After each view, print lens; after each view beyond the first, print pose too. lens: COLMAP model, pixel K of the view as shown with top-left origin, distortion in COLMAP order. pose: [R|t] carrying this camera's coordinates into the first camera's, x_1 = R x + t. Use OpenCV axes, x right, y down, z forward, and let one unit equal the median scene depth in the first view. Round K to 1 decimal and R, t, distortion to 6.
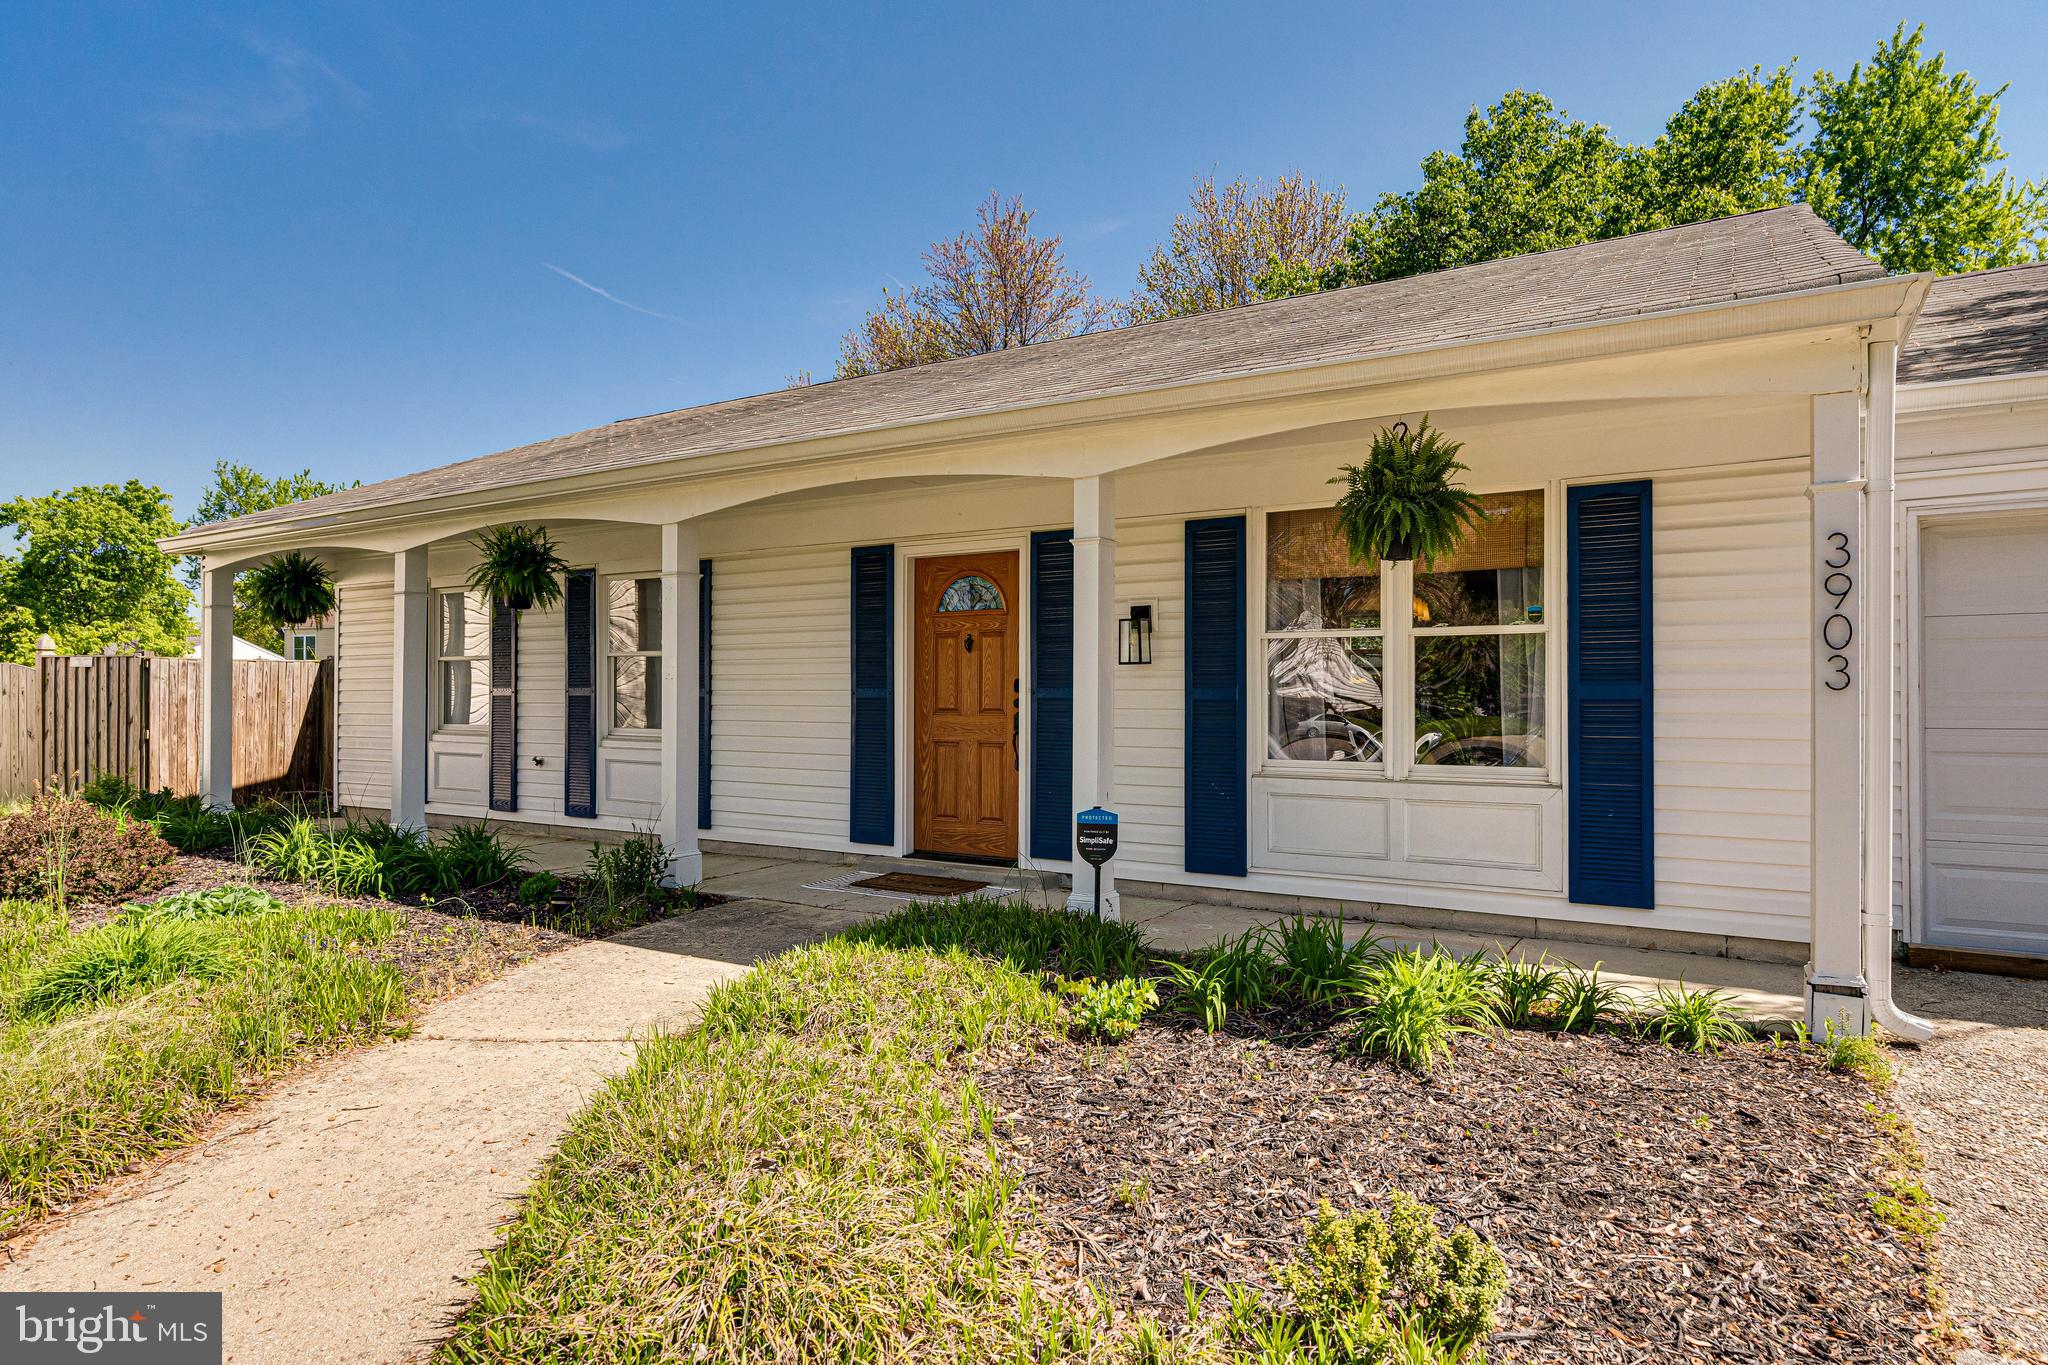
lens RADIAL K [[931.6, 0, 1023.3], [0, 931.6, 677.8], [0, 0, 1]] dist [-0.011330, 0.004909]
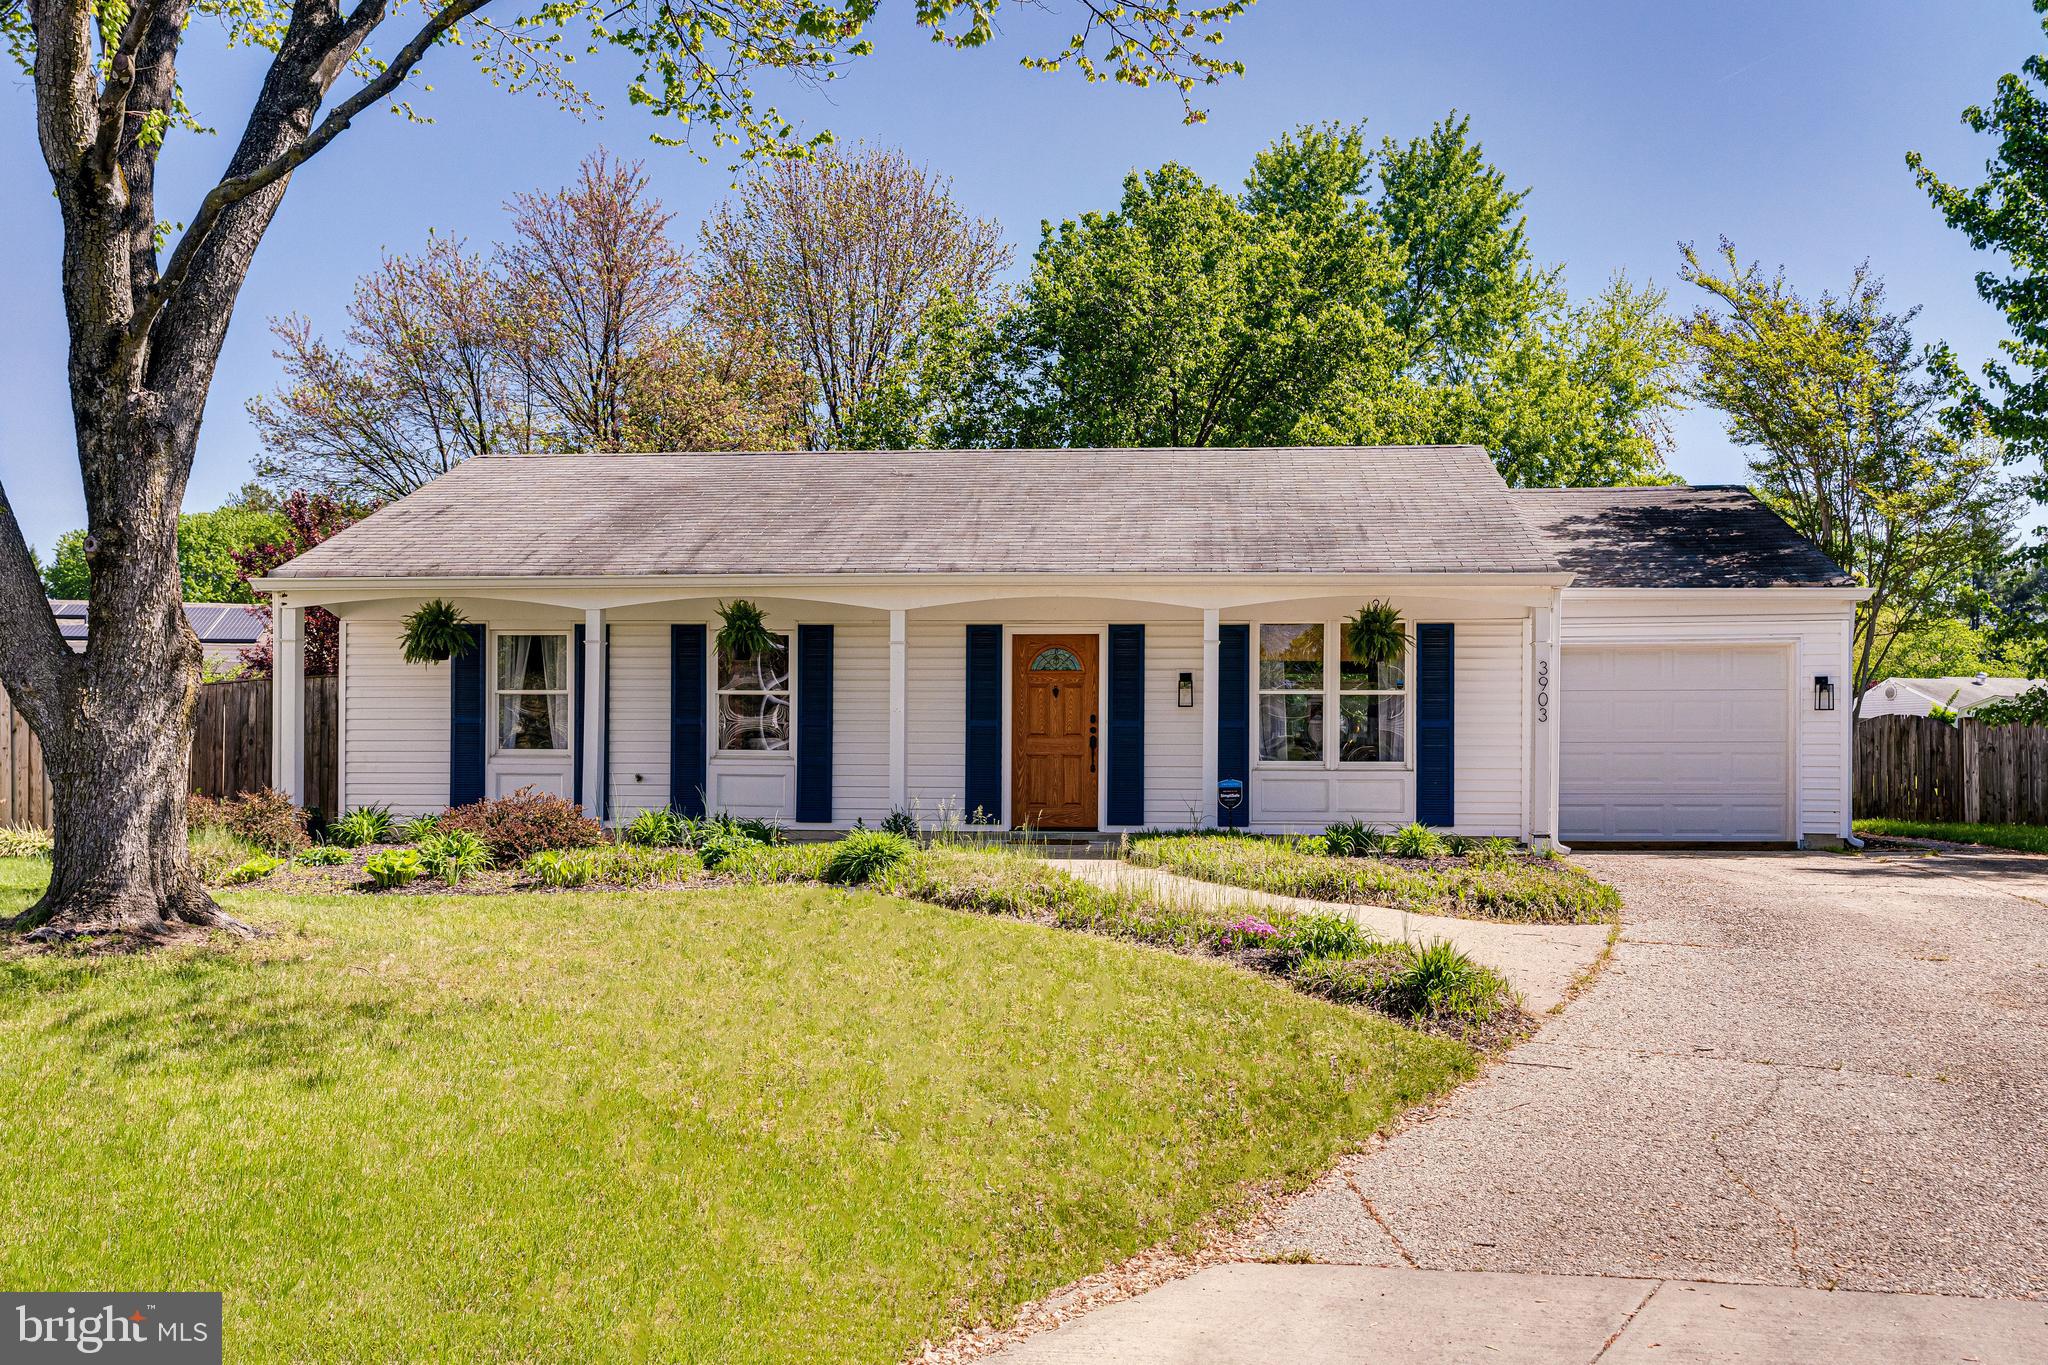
lens RADIAL K [[931.5, 0, 1023.4], [0, 931.5, 719.9], [0, 0, 1]] dist [-0.022462, -0.000010]
pose [[0.954377, 0.011179, 0.298394, -0.668796], [-0.011351, 0.999935, -0.001154, 0.014747], [-0.298387, -0.002286, 0.954442, -0.544192]]
